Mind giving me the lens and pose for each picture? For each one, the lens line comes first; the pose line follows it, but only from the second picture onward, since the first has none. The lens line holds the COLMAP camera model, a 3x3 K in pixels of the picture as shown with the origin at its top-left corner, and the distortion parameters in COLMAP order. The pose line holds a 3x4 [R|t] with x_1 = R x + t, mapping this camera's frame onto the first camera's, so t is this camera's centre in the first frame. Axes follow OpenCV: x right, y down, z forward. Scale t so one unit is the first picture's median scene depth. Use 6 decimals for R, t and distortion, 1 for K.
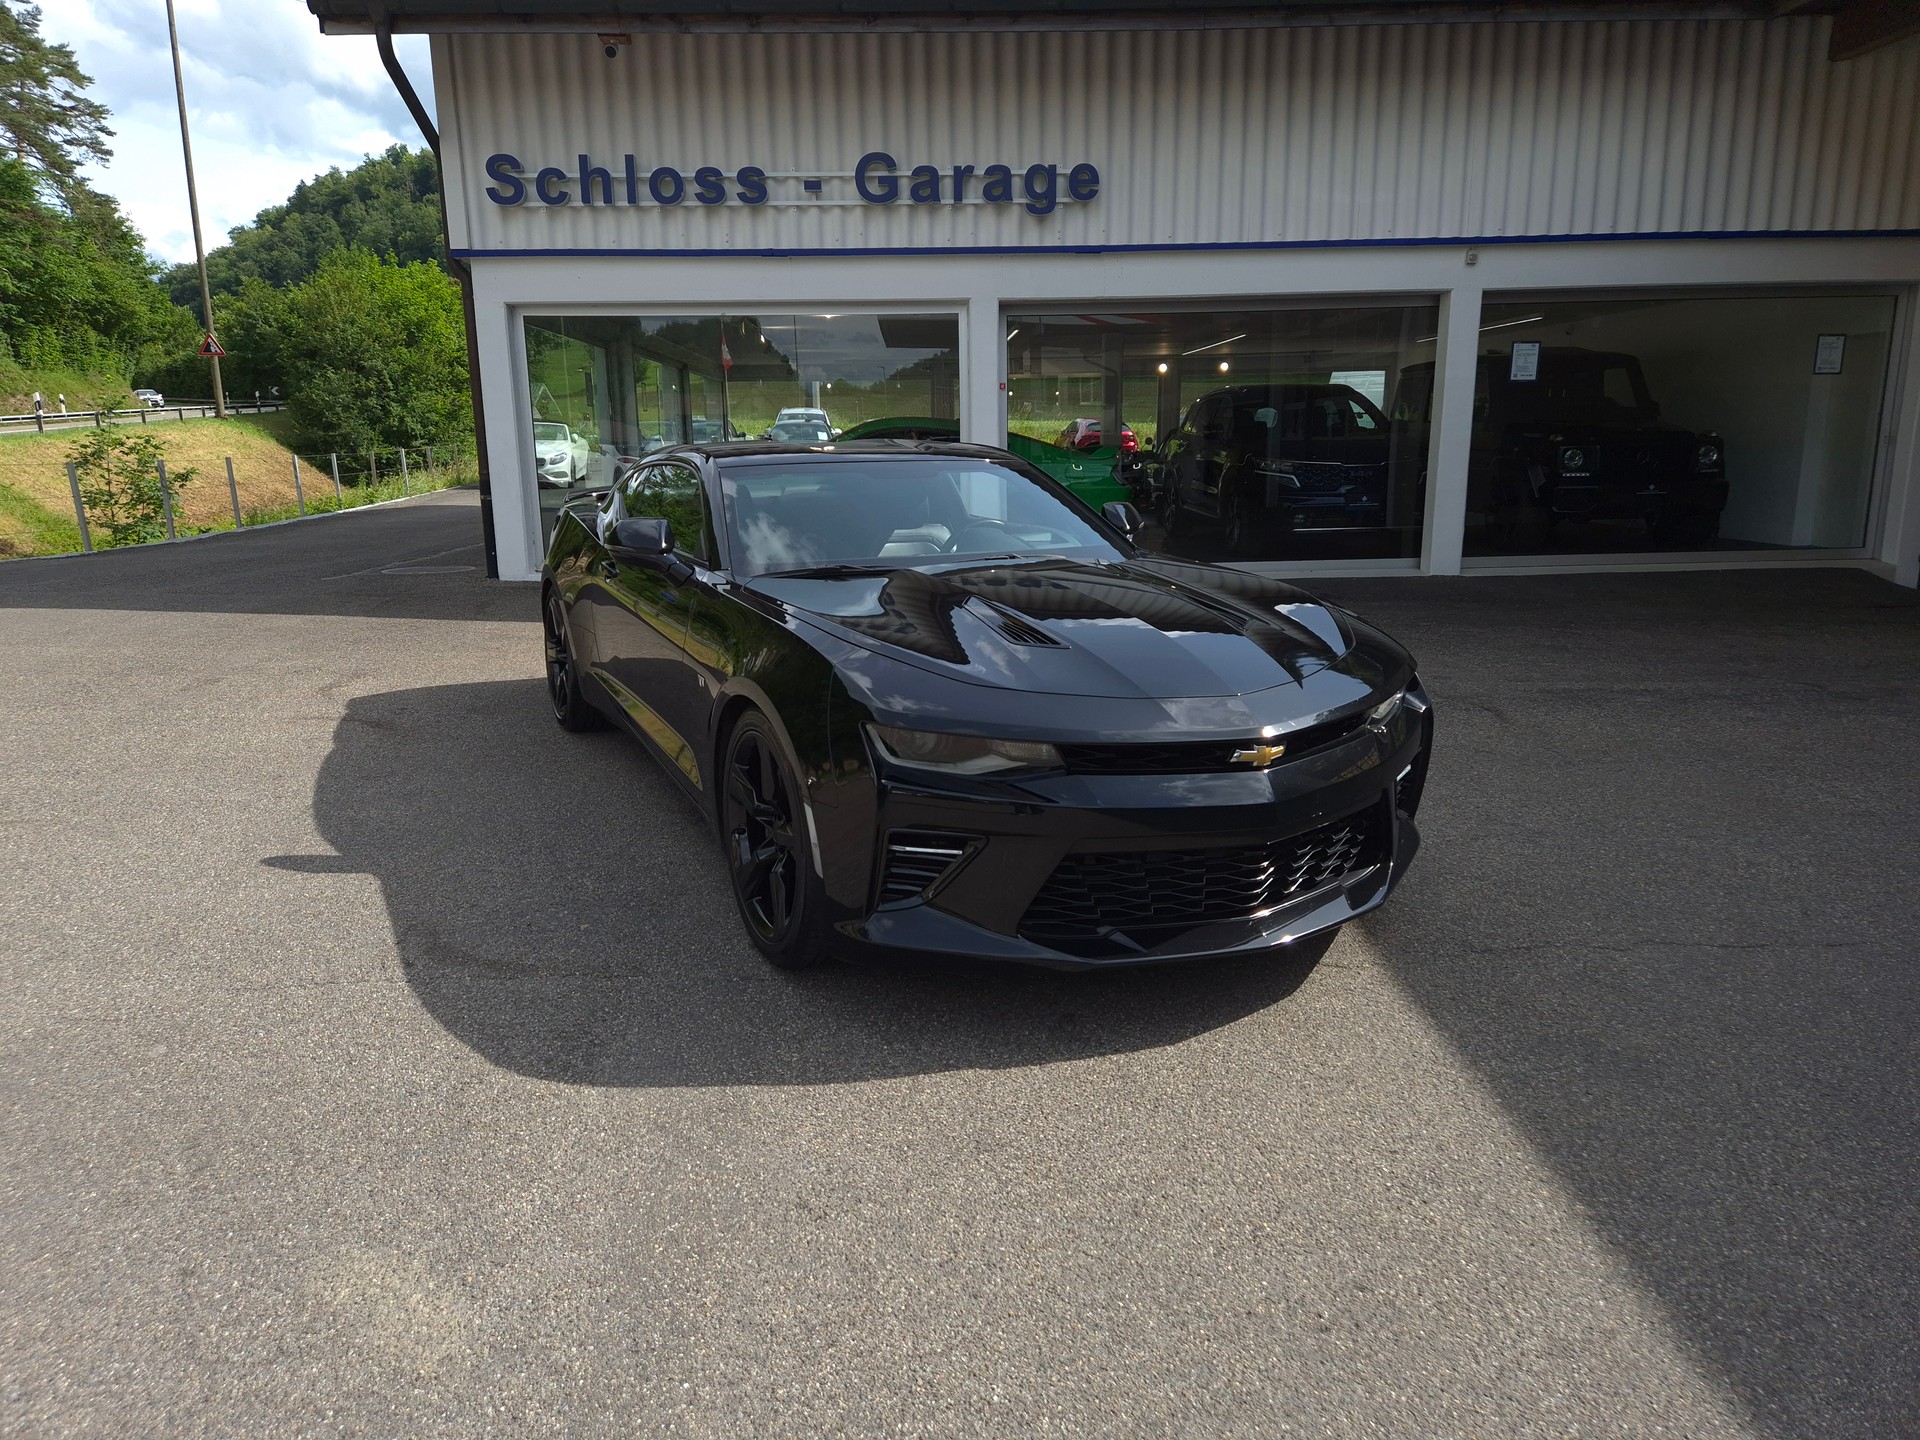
lens RADIAL K [[1267.4, 0, 944.8], [0, 1267.4, 726.1], [0, 0, 1]] dist [0.079723, -0.065097]
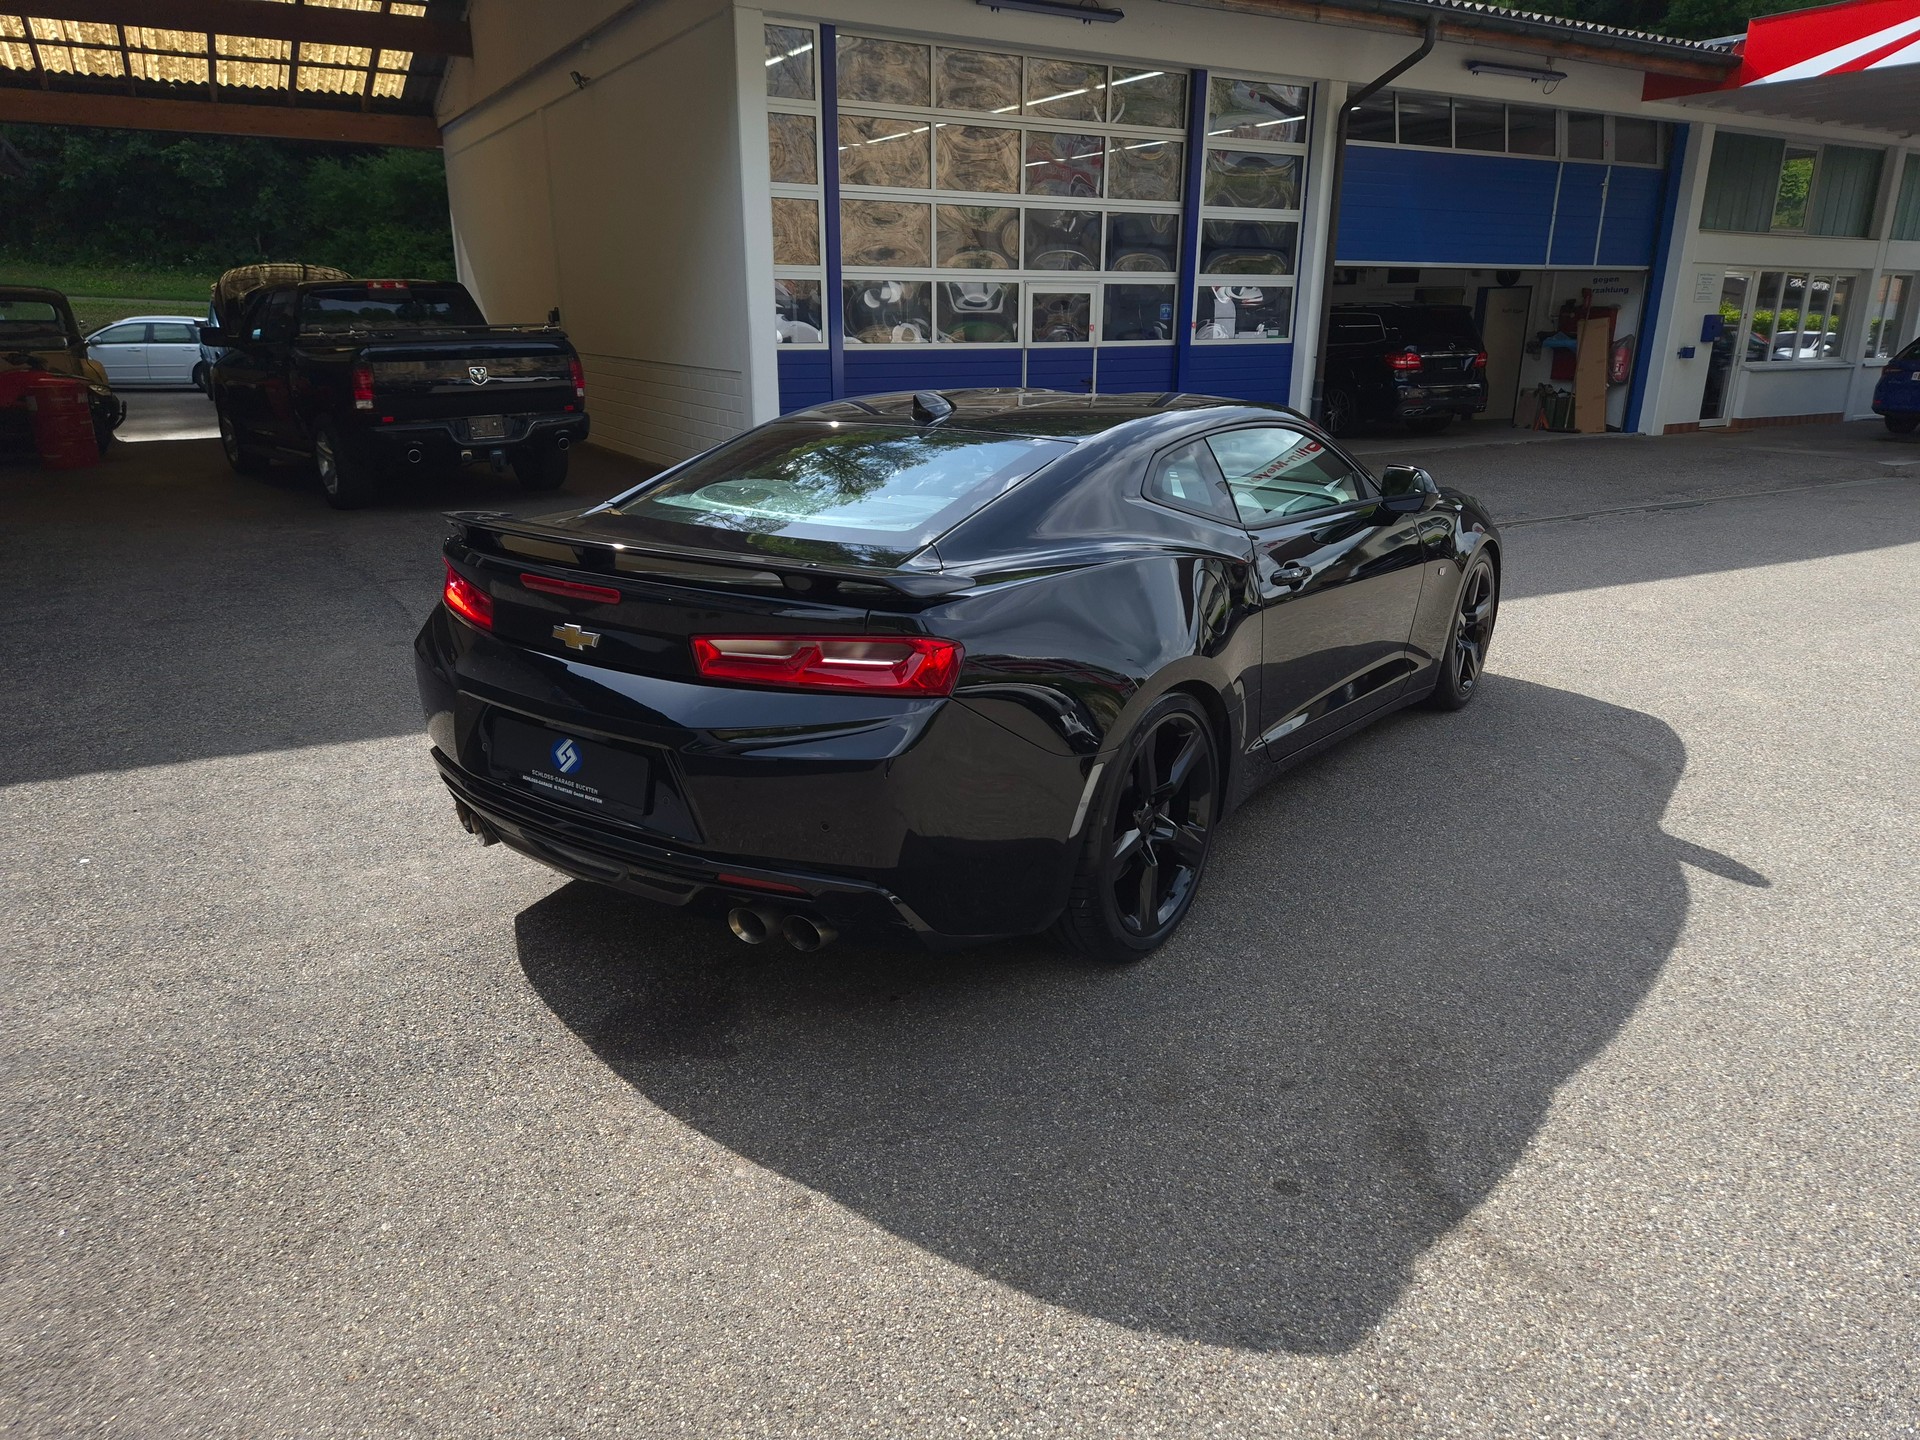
lens RADIAL K [[1267.4, 0, 957.8], [0, 1267.4, 729.1], [0, 0, 1]] dist [0.079723, -0.065097]
pose [[-0.472933, -0.259439, 0.842037, -0.409531], [0.196333, 0.900610, 0.387757, -0.183680], [-0.858946, 0.348703, -0.374992, 0.735498]]
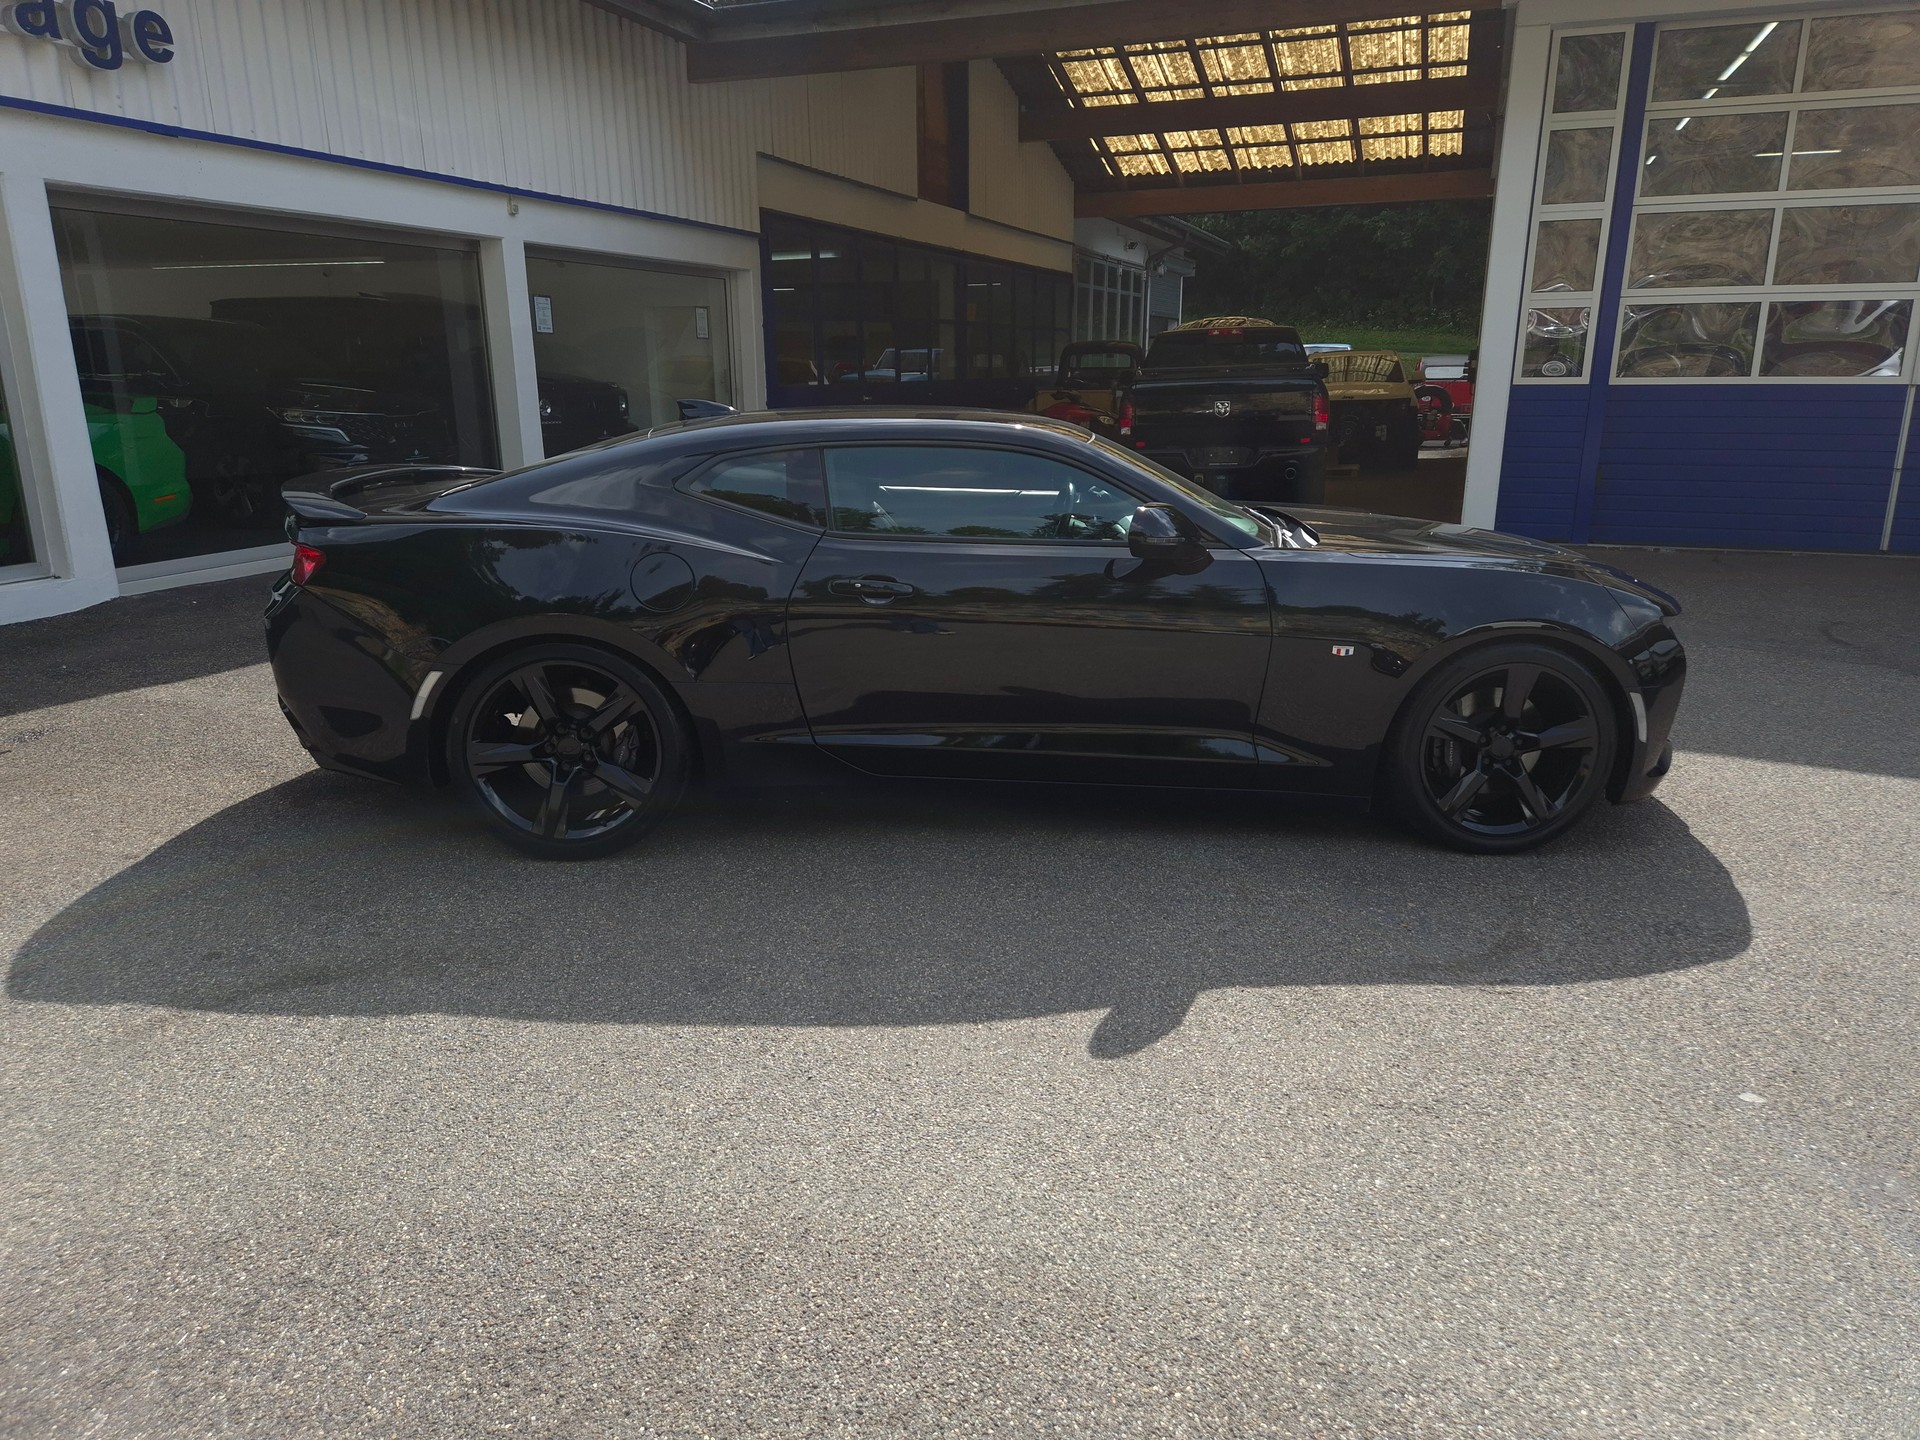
lens RADIAL K [[1267.4, 0, 967.7], [0, 1267.4, 713.5], [0, 0, 1]] dist [0.079723, -0.065097]
pose [[0.384473, -0.233631, 0.893083, -0.464385], [0.199884, 0.965562, 0.166542, -0.082079], [-0.901236, 0.114482, 0.417932, 0.318135]]
